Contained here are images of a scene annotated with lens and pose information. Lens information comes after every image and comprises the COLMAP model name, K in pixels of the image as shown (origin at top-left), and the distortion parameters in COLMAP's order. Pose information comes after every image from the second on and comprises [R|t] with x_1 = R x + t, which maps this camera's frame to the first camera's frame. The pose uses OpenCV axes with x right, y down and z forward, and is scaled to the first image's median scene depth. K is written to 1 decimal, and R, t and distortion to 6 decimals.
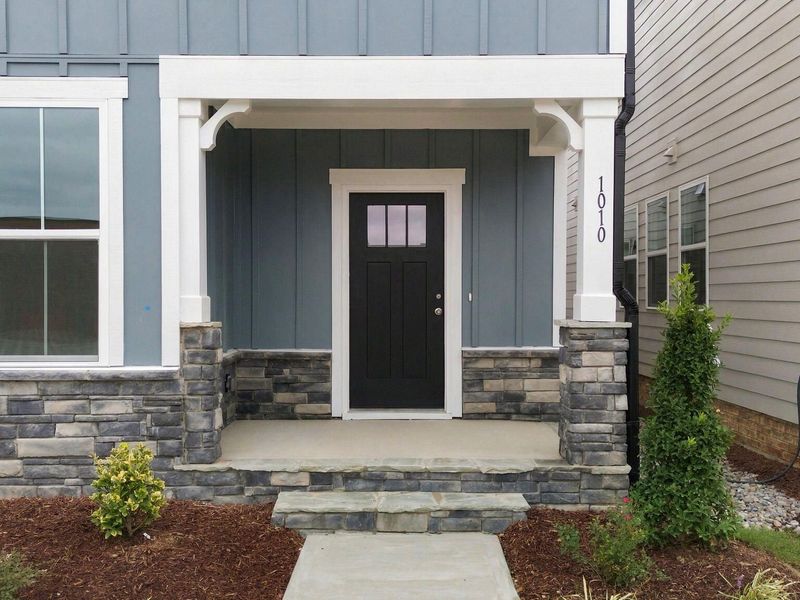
lens RADIAL K [[790.8, 0, 400.7], [0, 790.8, 297.8], [0, 0, 1]] dist [0.049370, 0.000000]
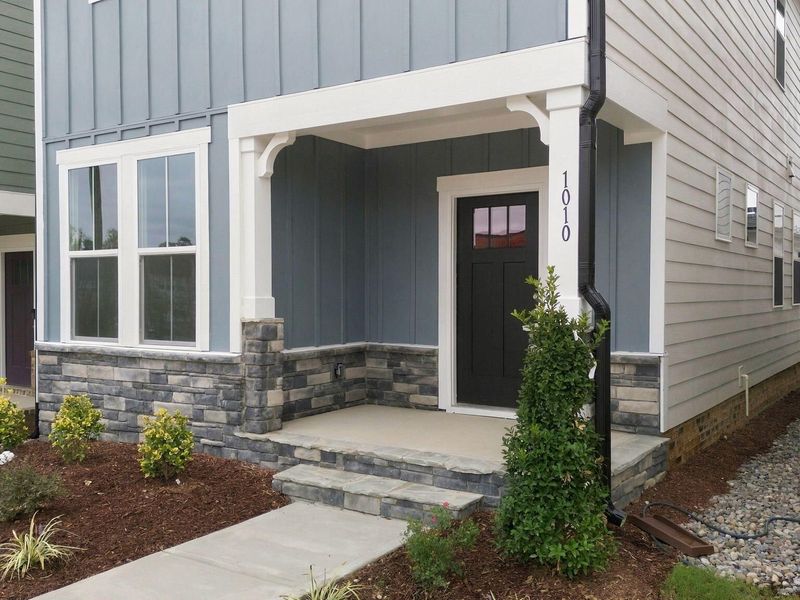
lens RADIAL K [[790.8, 0, 395.8], [0, 790.8, 298.7], [0, 0, 1]] dist [0.049370, 0.000000]
pose [[0.825688, 0.005112, -0.564104, 0.624927], [-0.000440, 0.999964, 0.008417, -0.010078], [0.564127, -0.006702, 0.825661, 0.112855]]
